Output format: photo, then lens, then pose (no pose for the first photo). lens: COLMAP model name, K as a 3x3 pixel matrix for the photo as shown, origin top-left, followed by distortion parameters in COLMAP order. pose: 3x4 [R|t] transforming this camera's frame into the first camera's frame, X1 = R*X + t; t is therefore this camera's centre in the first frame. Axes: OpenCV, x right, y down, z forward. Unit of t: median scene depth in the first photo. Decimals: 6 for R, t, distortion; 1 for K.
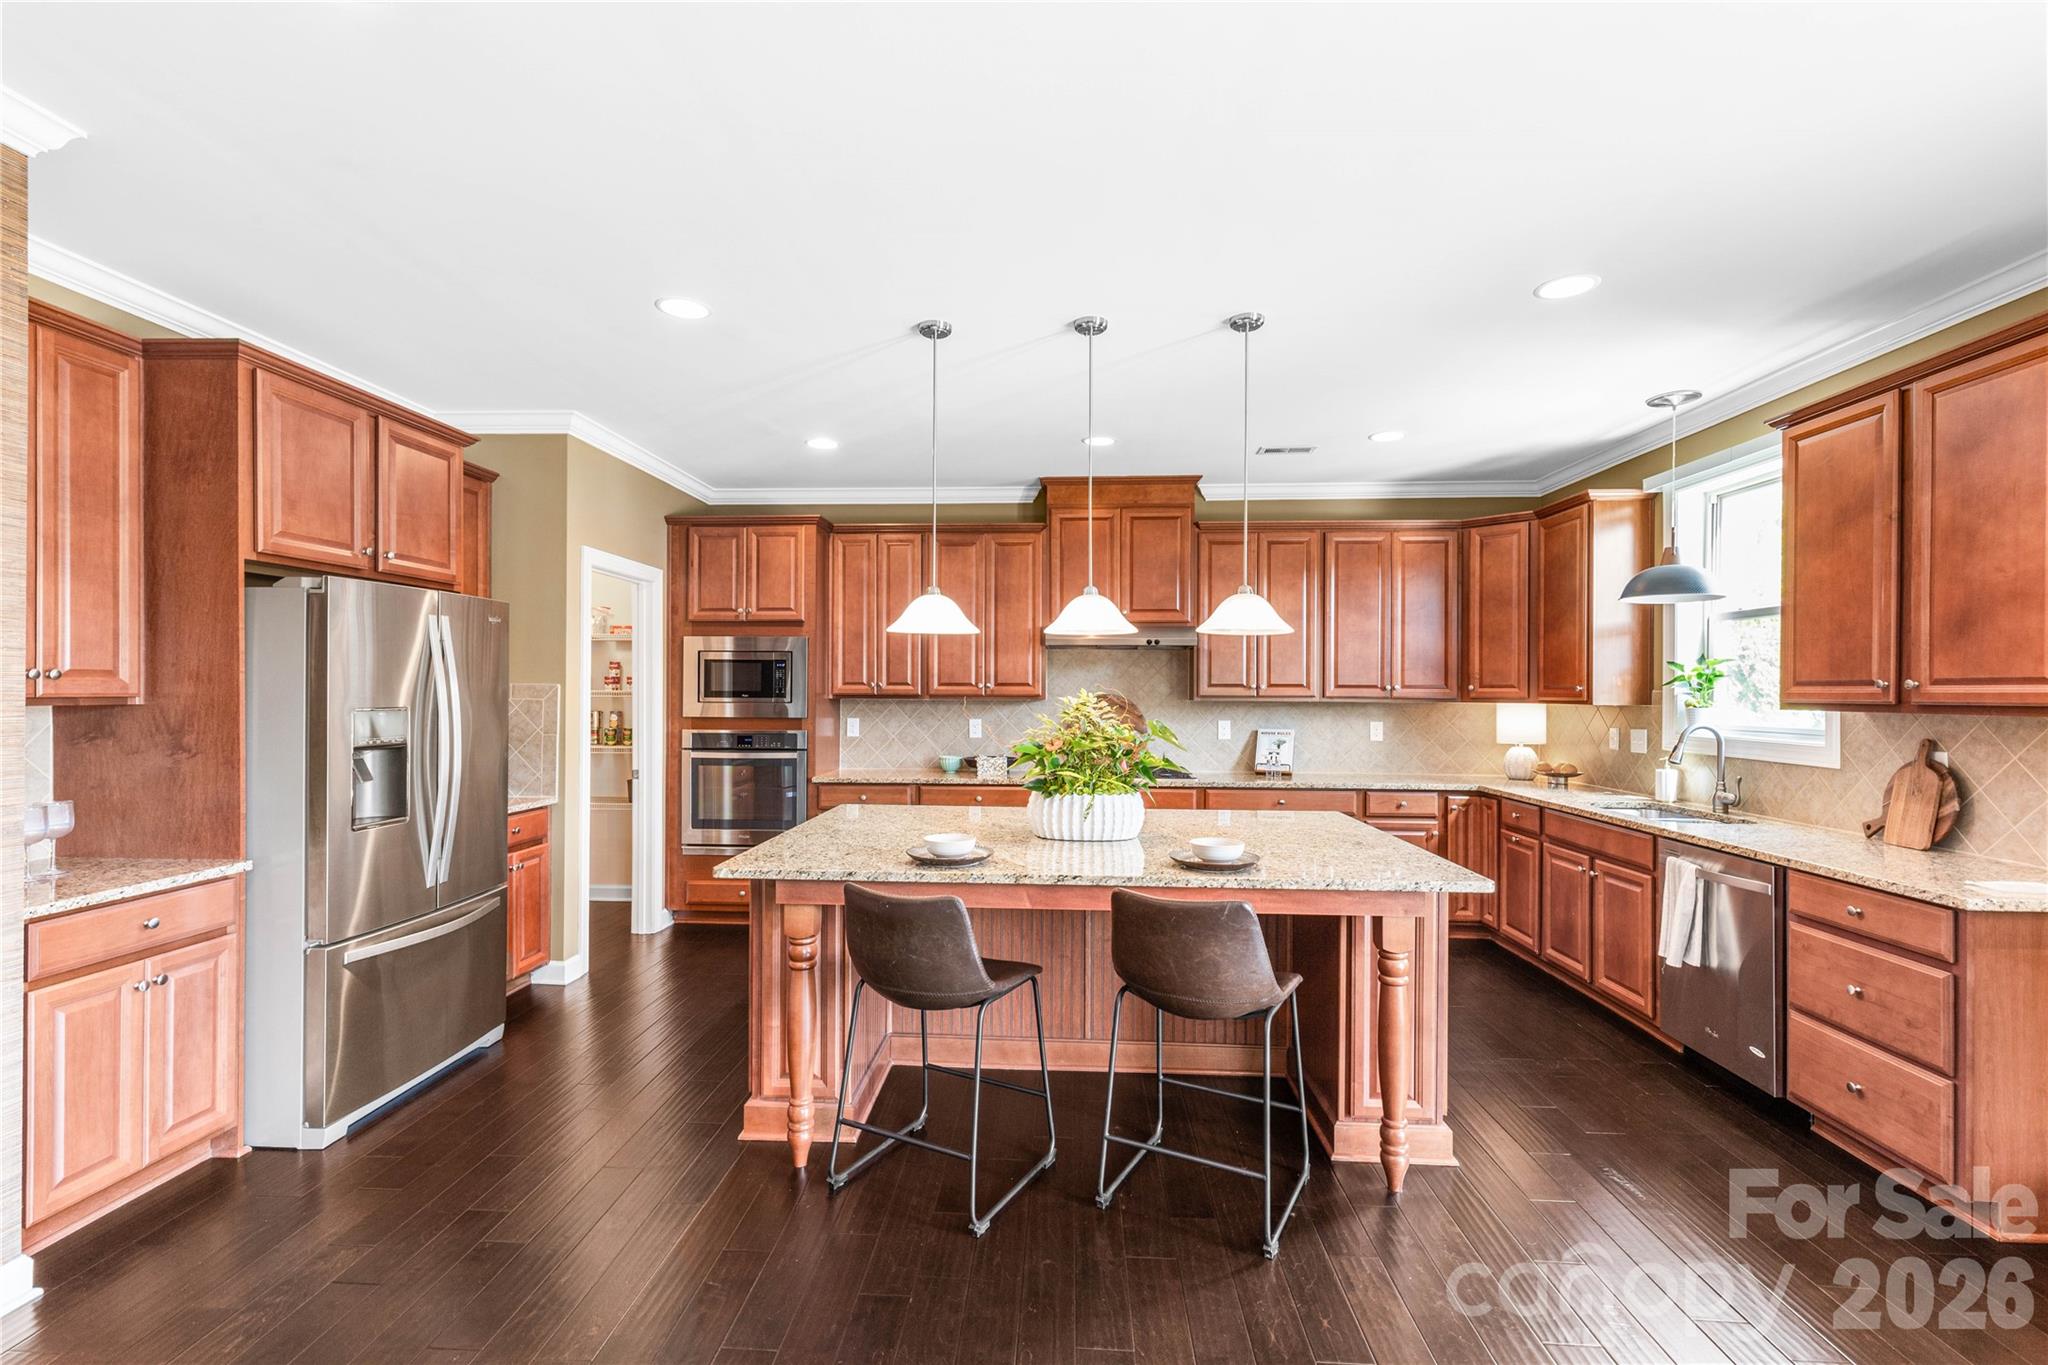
lens RADIAL K [[924.5, 0, 1018.7], [0, 924.5, 690.6], [0, 0, 1]] dist [0.005415, -0.001247]
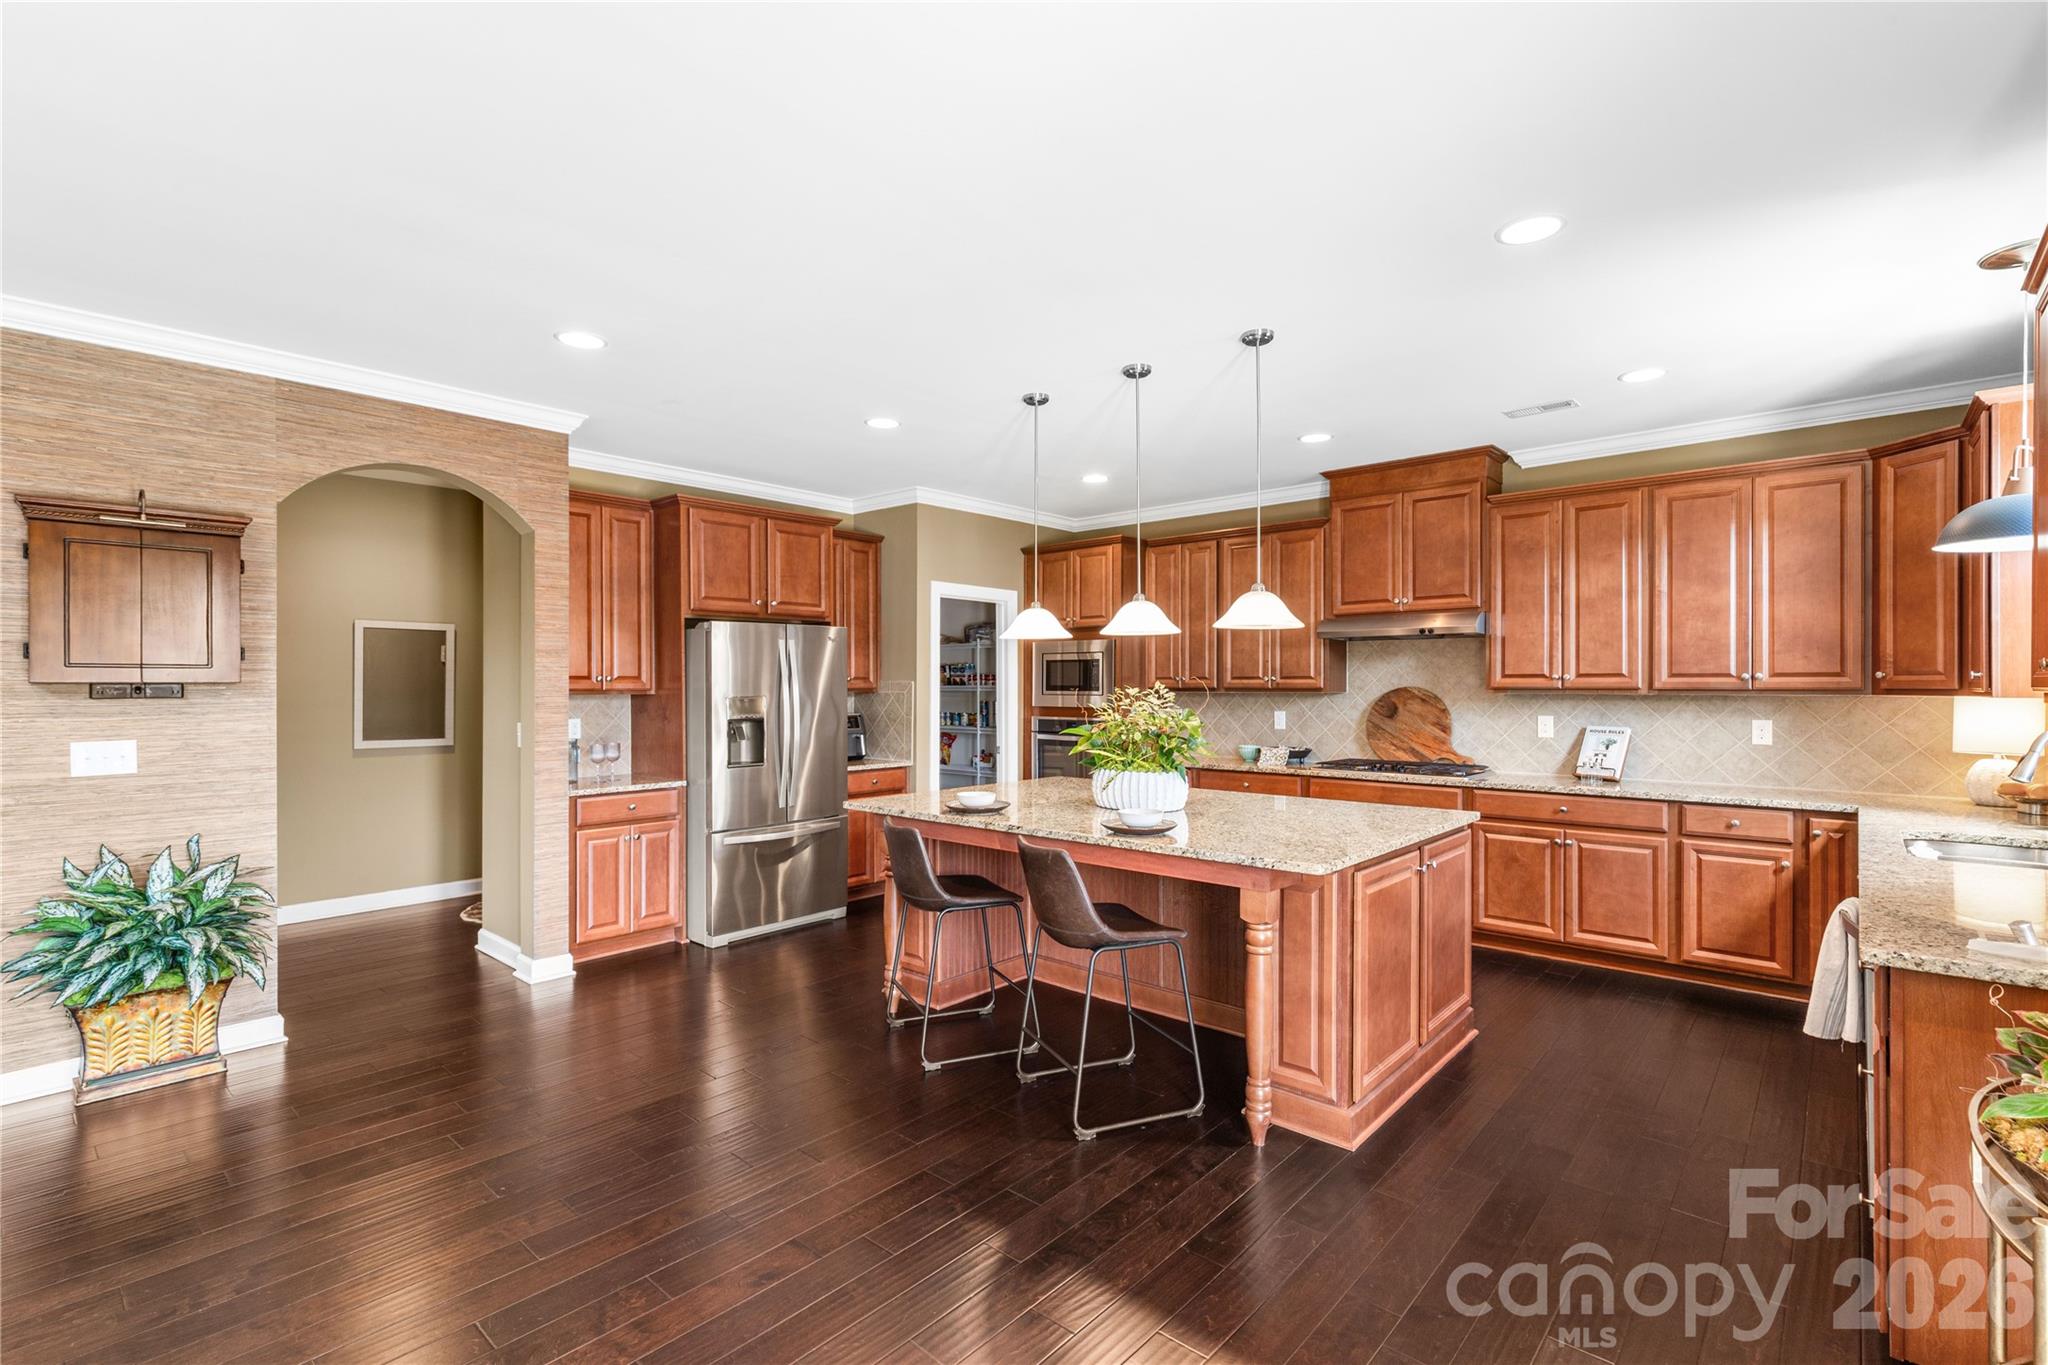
lens RADIAL K [[924.5, 0, 1019.3], [0, 924.5, 688.2], [0, 0, 1]] dist [0.005415, -0.001247]
pose [[0.781744, -0.004041, -0.623586, 0.482689], [0.005830, 0.999983, 0.000827, 0.003305], [0.623572, -0.004282, 0.781754, -0.002306]]
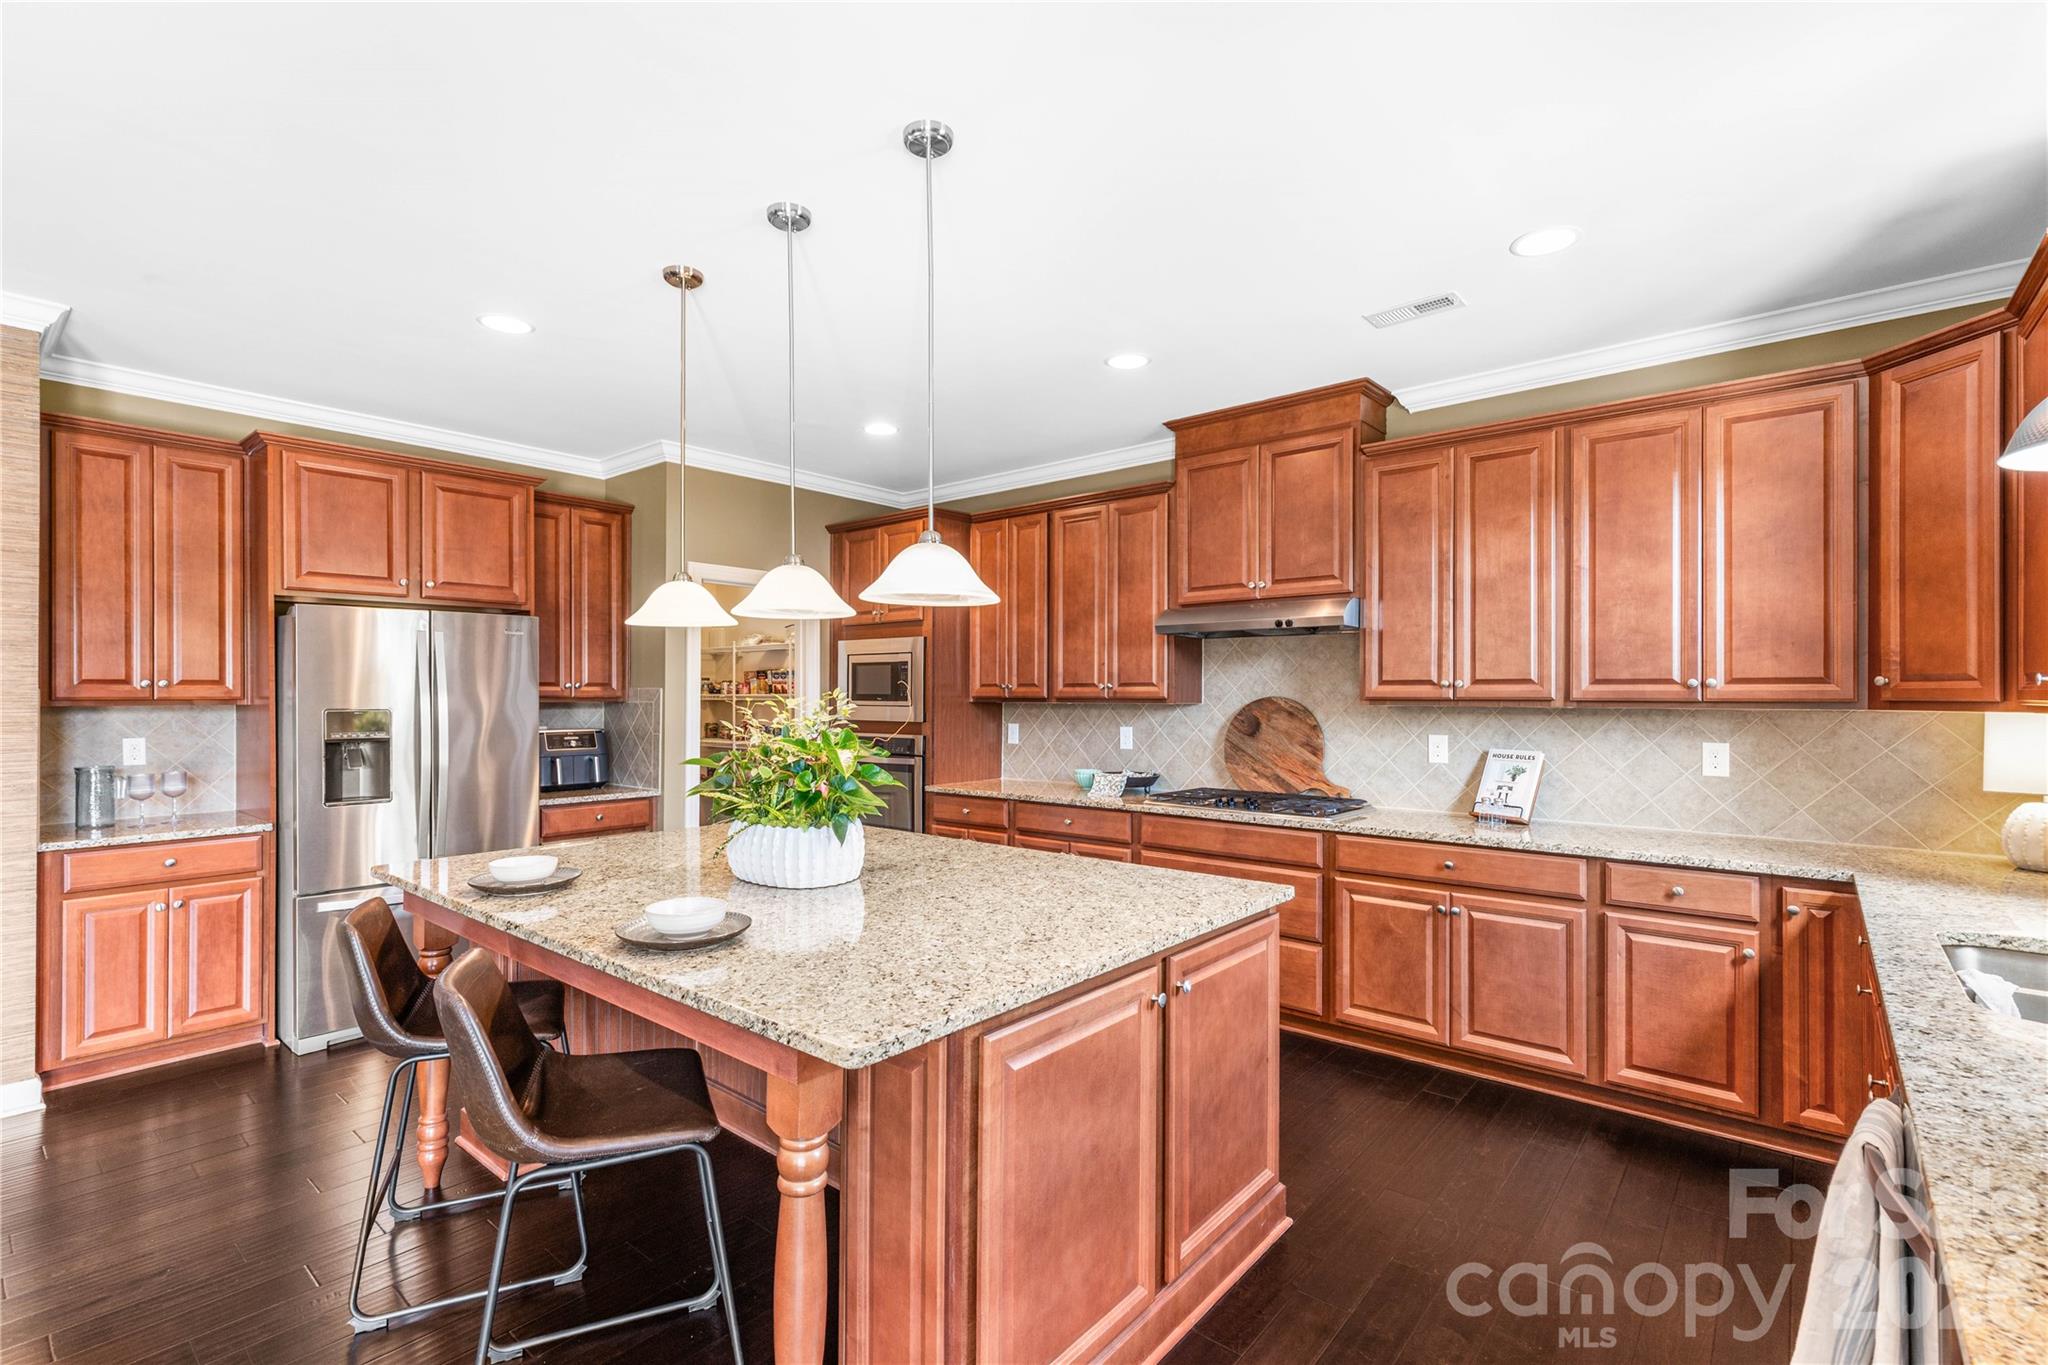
lens RADIAL K [[924.5, 0, 1015.2], [0, 924.5, 694.9], [0, 0, 1]] dist [0.005415, -0.001247]
pose [[0.797403, -0.004295, -0.603432, 0.485730], [0.003872, 0.999991, -0.002001, 0.004459], [0.603435, -0.000741, 0.797412, 0.351916]]
